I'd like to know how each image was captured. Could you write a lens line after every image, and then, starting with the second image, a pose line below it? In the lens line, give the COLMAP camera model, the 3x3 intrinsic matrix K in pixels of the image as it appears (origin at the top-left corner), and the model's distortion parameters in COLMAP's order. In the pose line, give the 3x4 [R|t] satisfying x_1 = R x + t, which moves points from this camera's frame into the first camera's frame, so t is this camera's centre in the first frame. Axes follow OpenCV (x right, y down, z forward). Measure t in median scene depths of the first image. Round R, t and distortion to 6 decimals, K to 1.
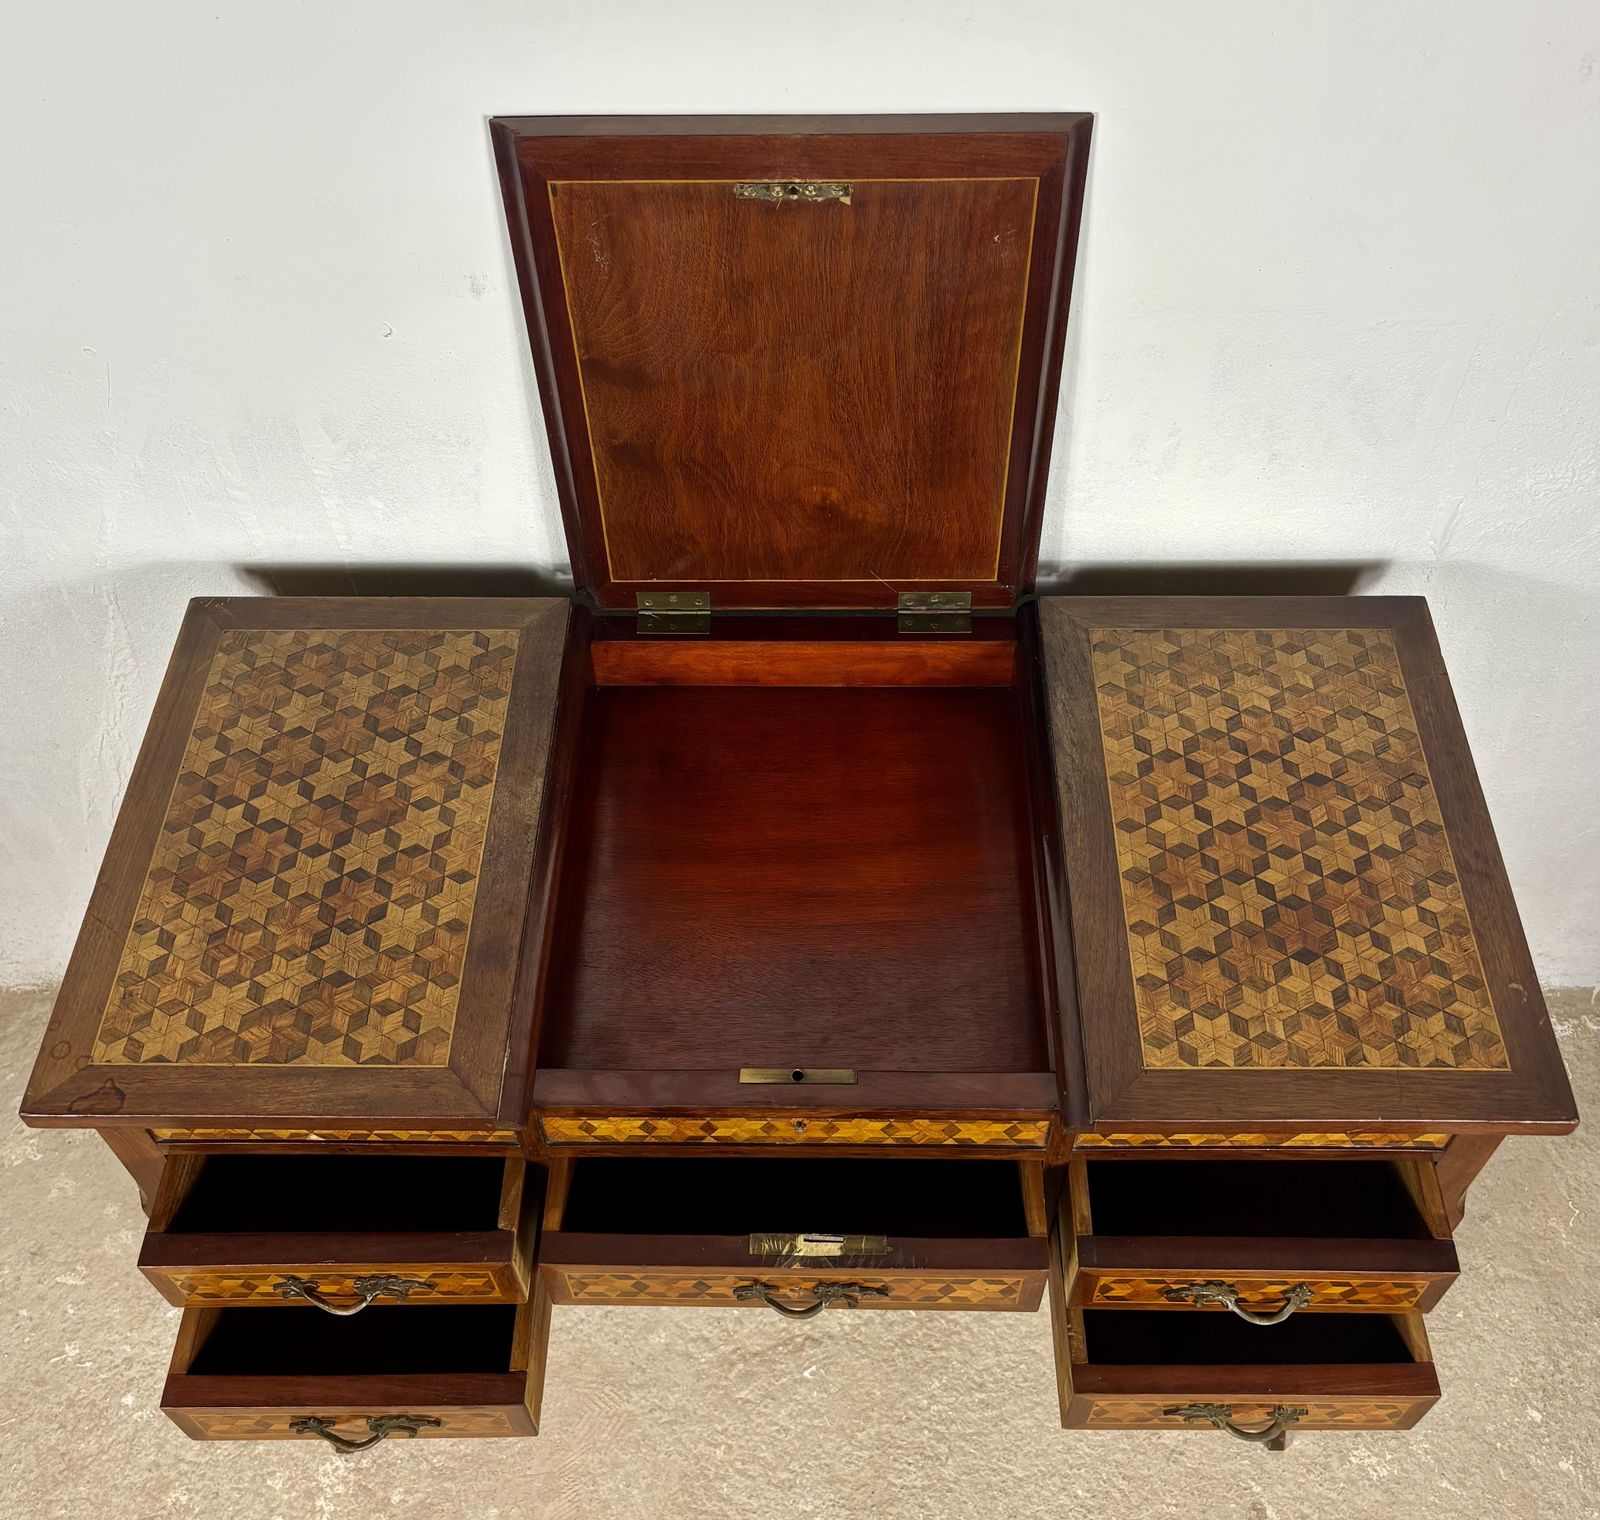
lens RADIAL K [[1679.0, 0, 804.3], [0, 1679.0, 615.2], [0, 0, 1]] dist [0.037728, -0.092133]
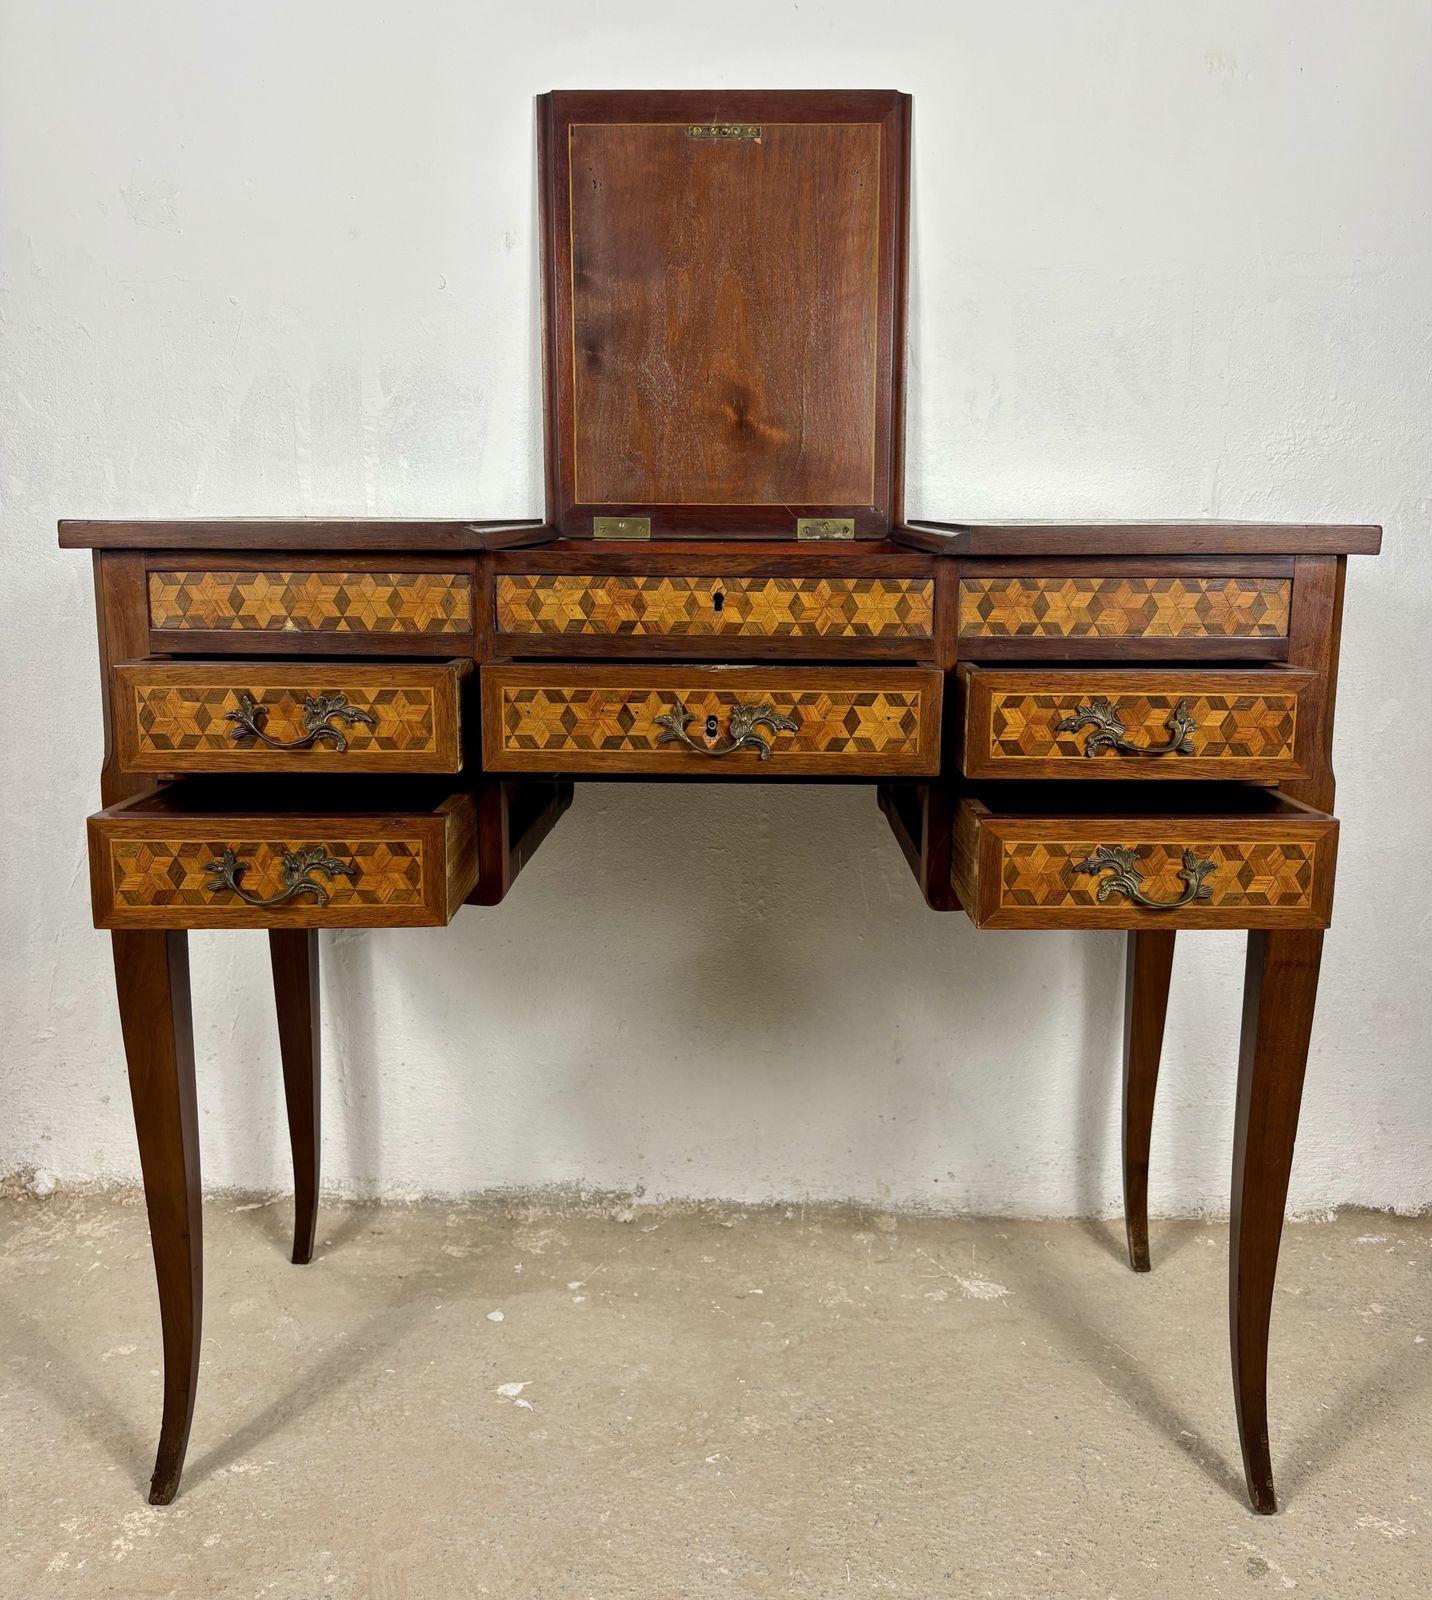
lens RADIAL K [[1476.7, 0, 711.2], [0, 1476.7, 774.0], [0, 0, 1]] dist [0.083465, -0.143280]
pose [[0.999801, 0.018970, -0.006136, 0.000875], [-0.018583, 0.775131, -0.631527, 0.924885], [-0.007224, 0.631516, 0.775330, 0.258791]]
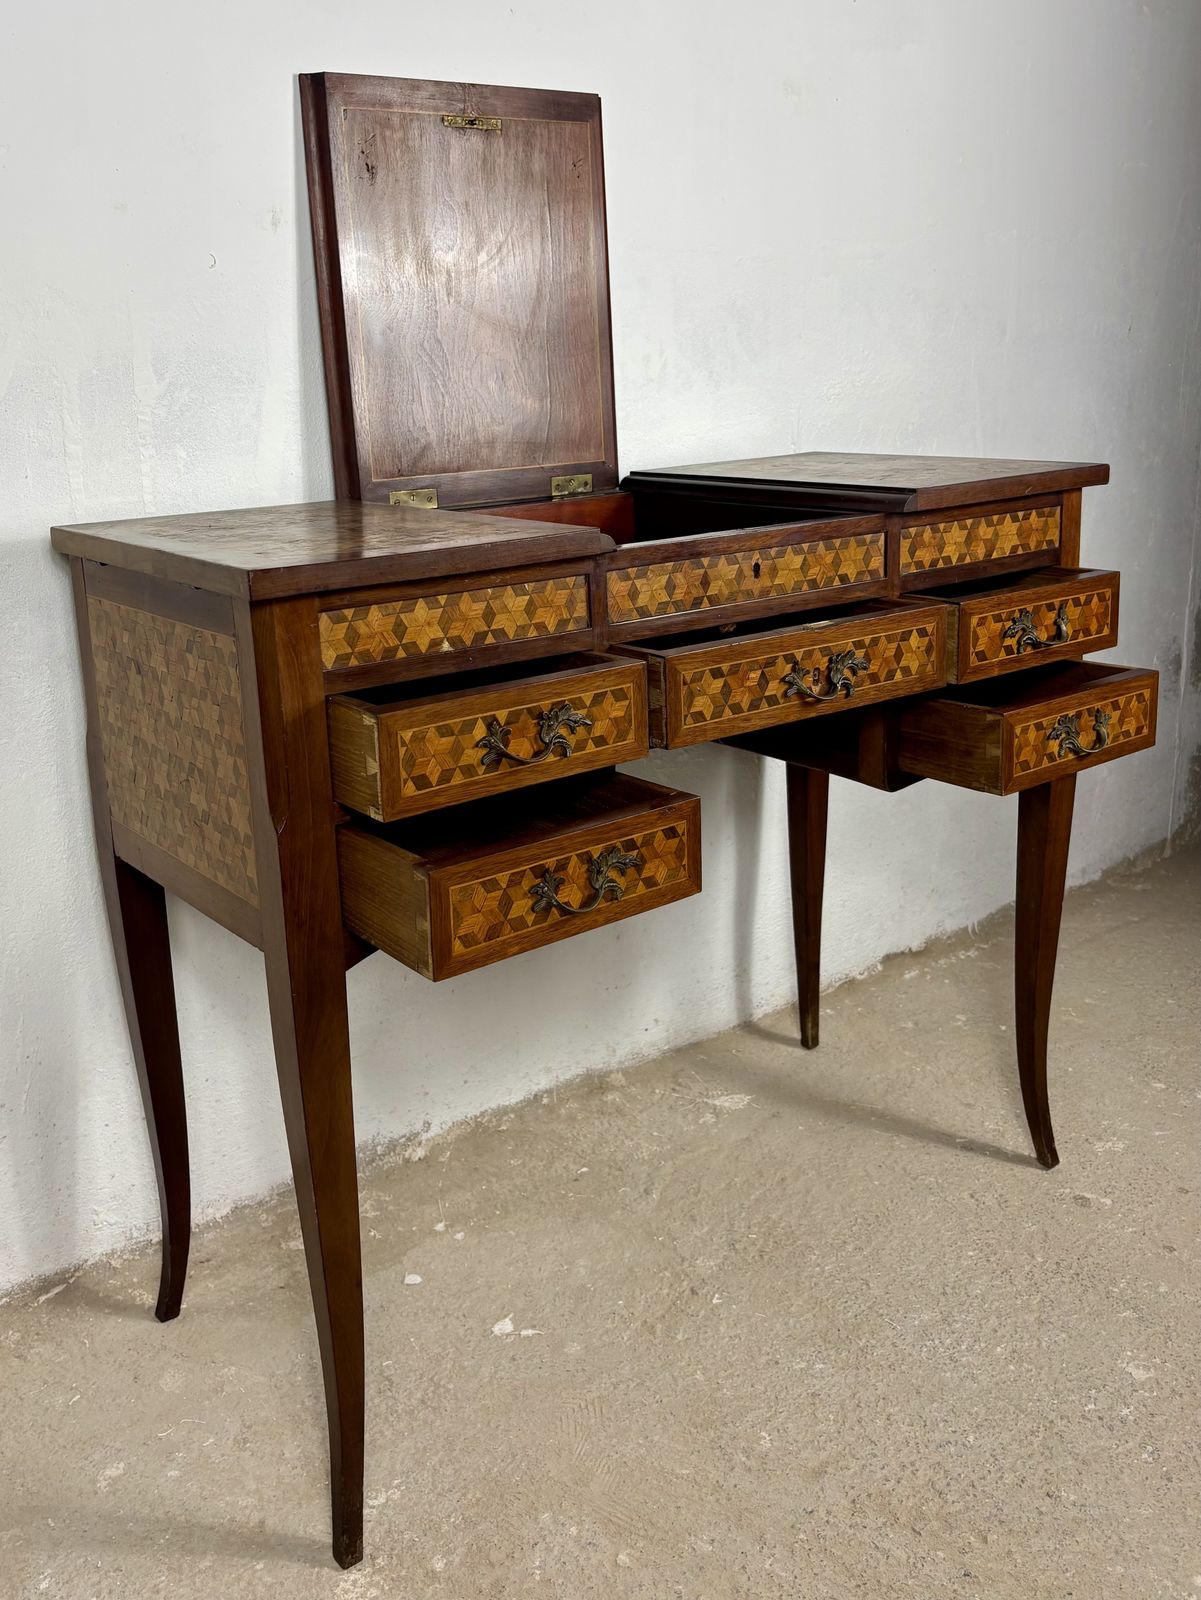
lens RADIAL K [[1478.4, 0, 555.5], [0, 1478.4, 691.8], [0, 0, 1]] dist [0.127745, -0.349900]
pose [[0.806024, -0.148816, 0.572869, -0.742345], [0.467505, 0.753655, -0.461998, 0.761236], [-0.362993, 0.640201, 0.677036, 0.280904]]
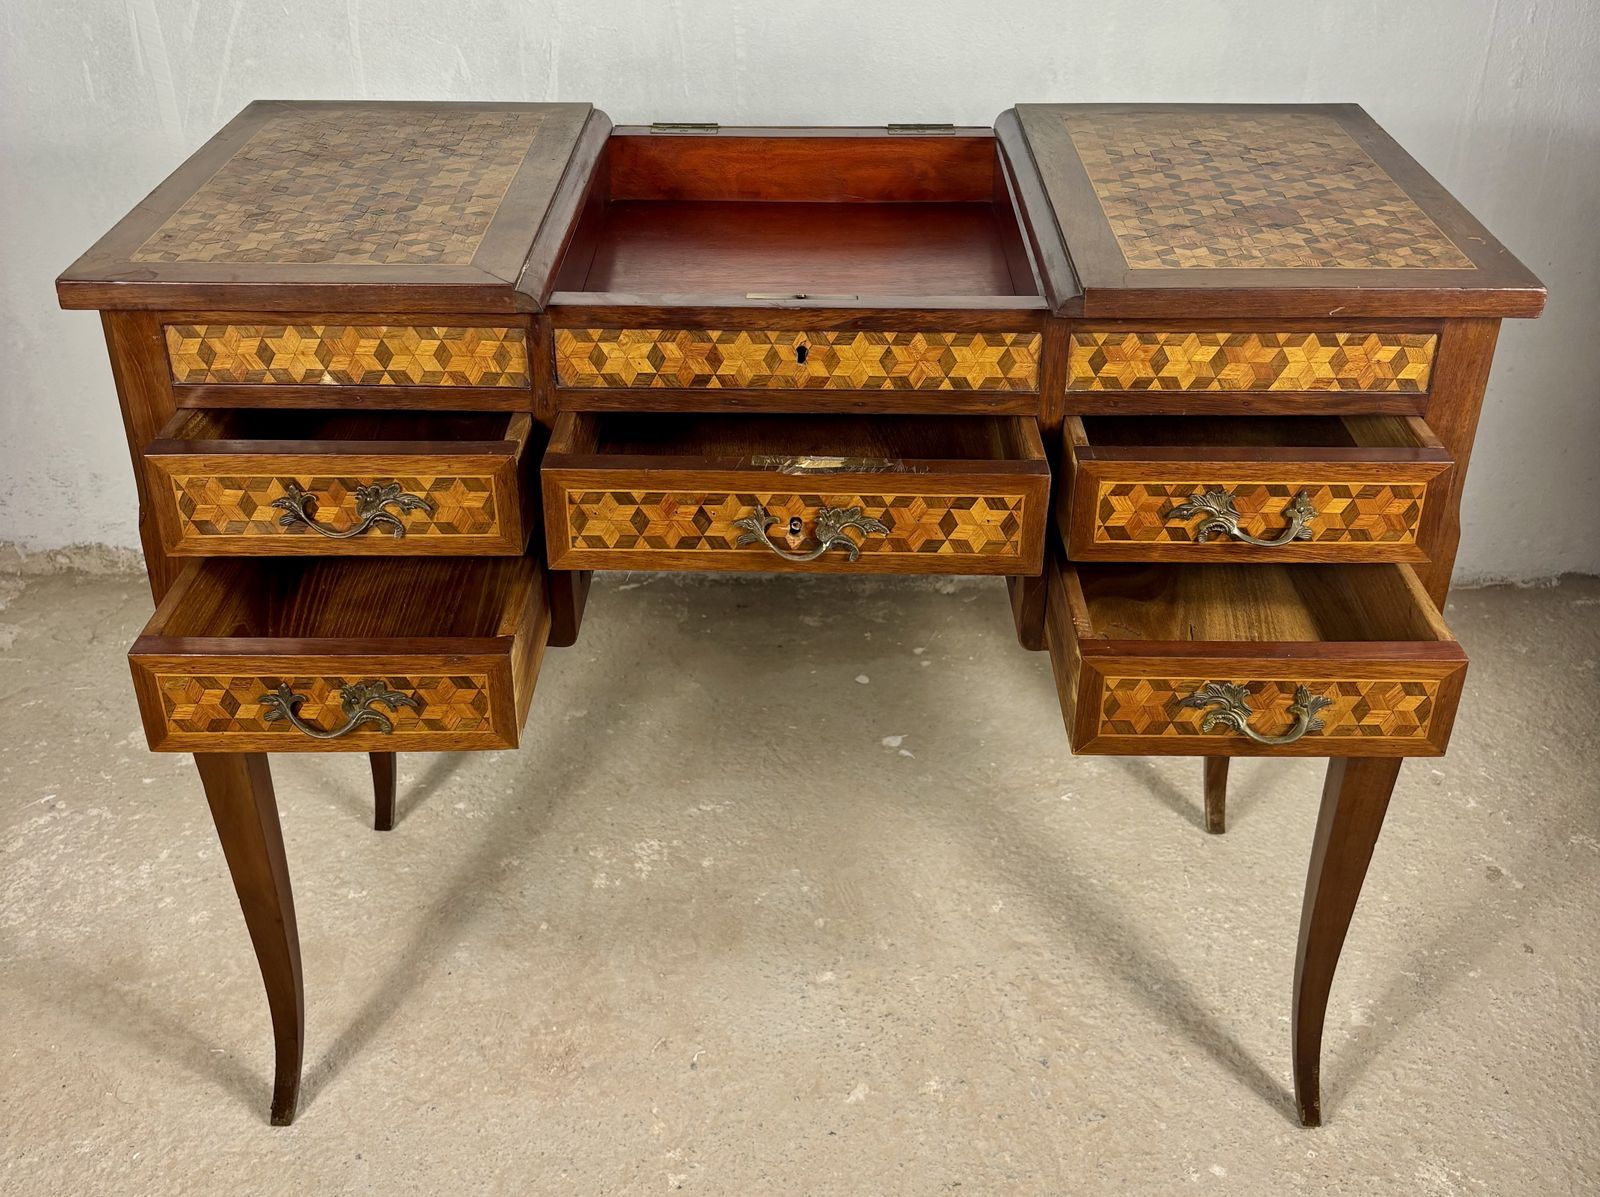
lens RADIAL K [[1621.0, 0, 784.5], [0, 1621.0, 488.0], [0, 0, 1]] dist [0.133735, -0.470153]
pose [[0.999901, 0.013389, 0.004413, -0.014851], [-0.010981, 0.936042, -0.351718, 0.655218], [-0.008840, 0.351635, 0.936096, 0.080615]]
